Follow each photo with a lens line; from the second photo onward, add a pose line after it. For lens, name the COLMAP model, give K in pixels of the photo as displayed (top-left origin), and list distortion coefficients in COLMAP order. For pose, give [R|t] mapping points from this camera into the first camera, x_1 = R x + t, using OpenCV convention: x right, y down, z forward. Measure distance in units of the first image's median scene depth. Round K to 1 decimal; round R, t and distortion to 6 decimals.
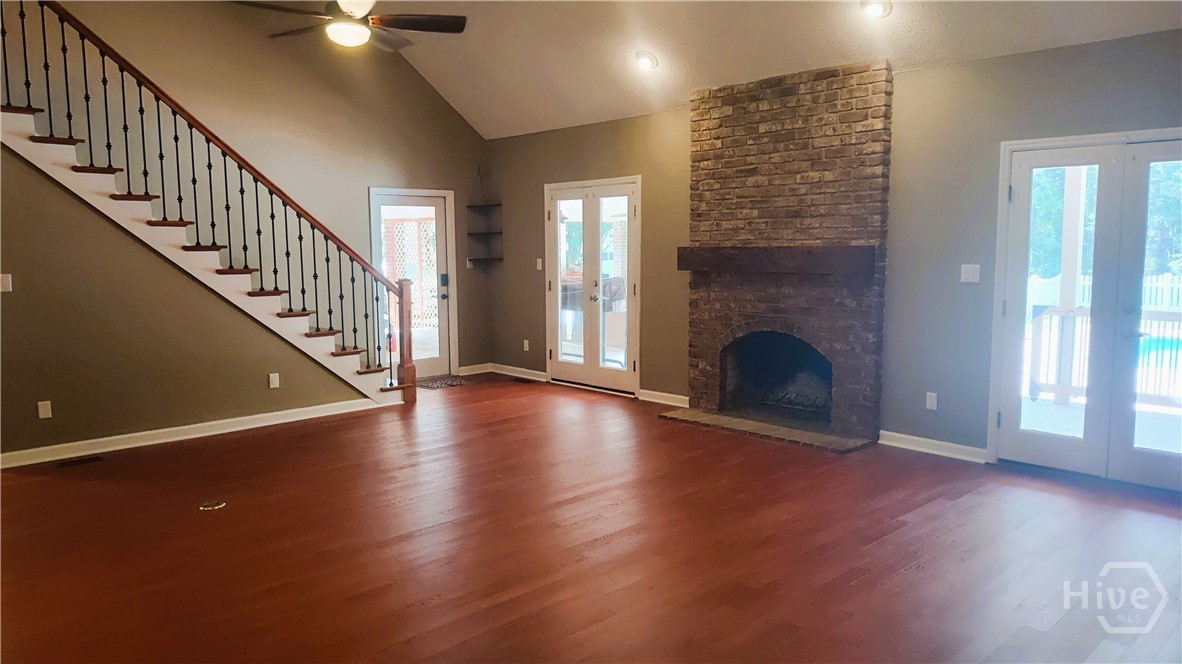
lens RADIAL K [[815.7, 0, 598.1], [0, 815.7, 316.4], [0, 0, 1]] dist [0.030487, -0.023260]
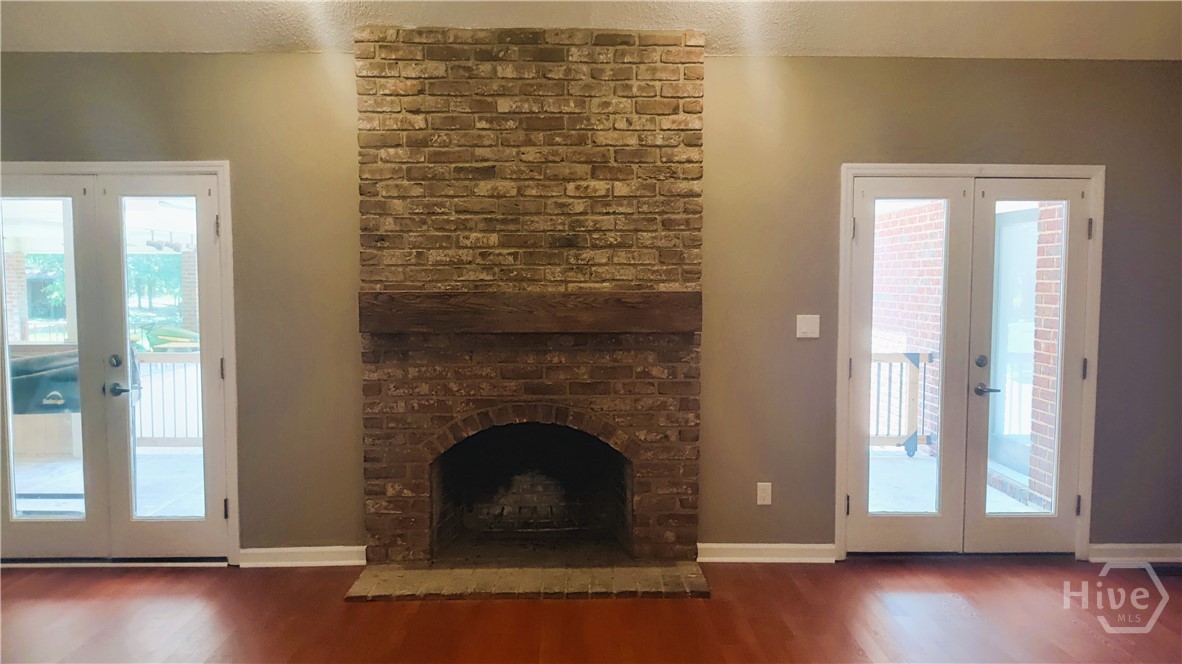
lens RADIAL K [[815.7, 0, 619.6], [0, 815.7, 332.9], [0, 0, 1]] dist [0.030487, -0.023260]
pose [[0.675284, -0.041547, 0.736386, -0.221292], [0.060718, 0.998155, 0.000636, -0.050851], [-0.735054, 0.044283, 0.676561, 0.532274]]
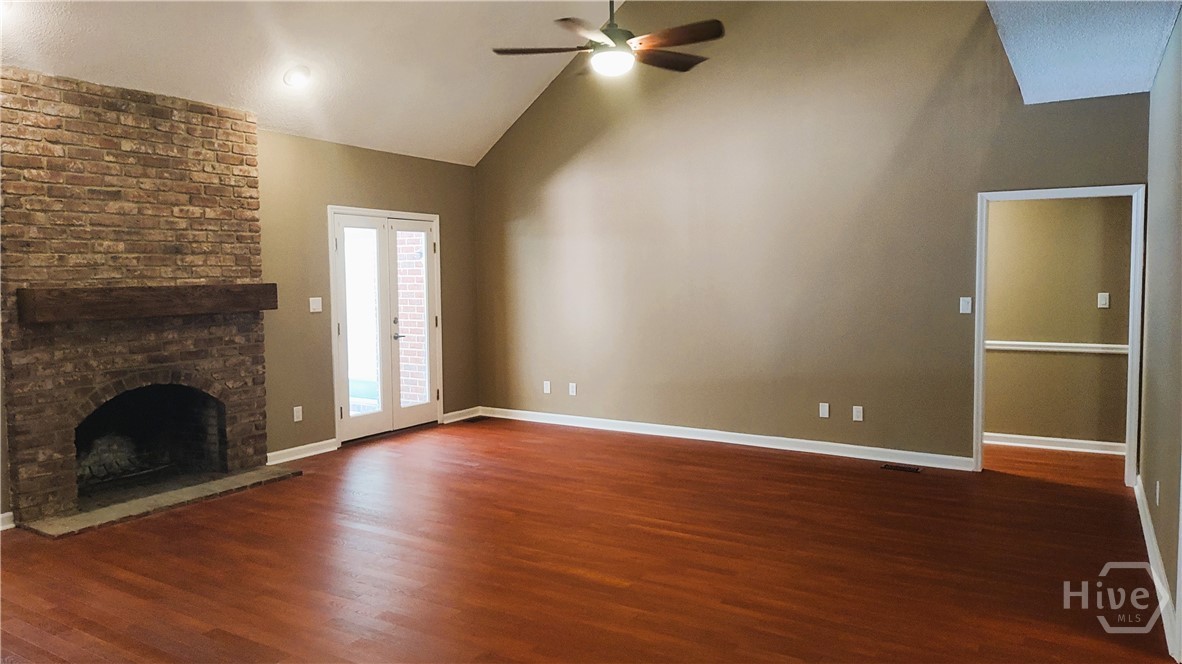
lens RADIAL K [[815.7, 0, 601.1], [0, 815.7, 310.2], [0, 0, 1]] dist [0.030487, -0.023260]
pose [[-0.265517, -0.032785, 0.963549, -0.773339], [0.101770, 0.992885, 0.061828, -0.068028], [-0.958720, 0.114477, -0.260291, 0.801977]]
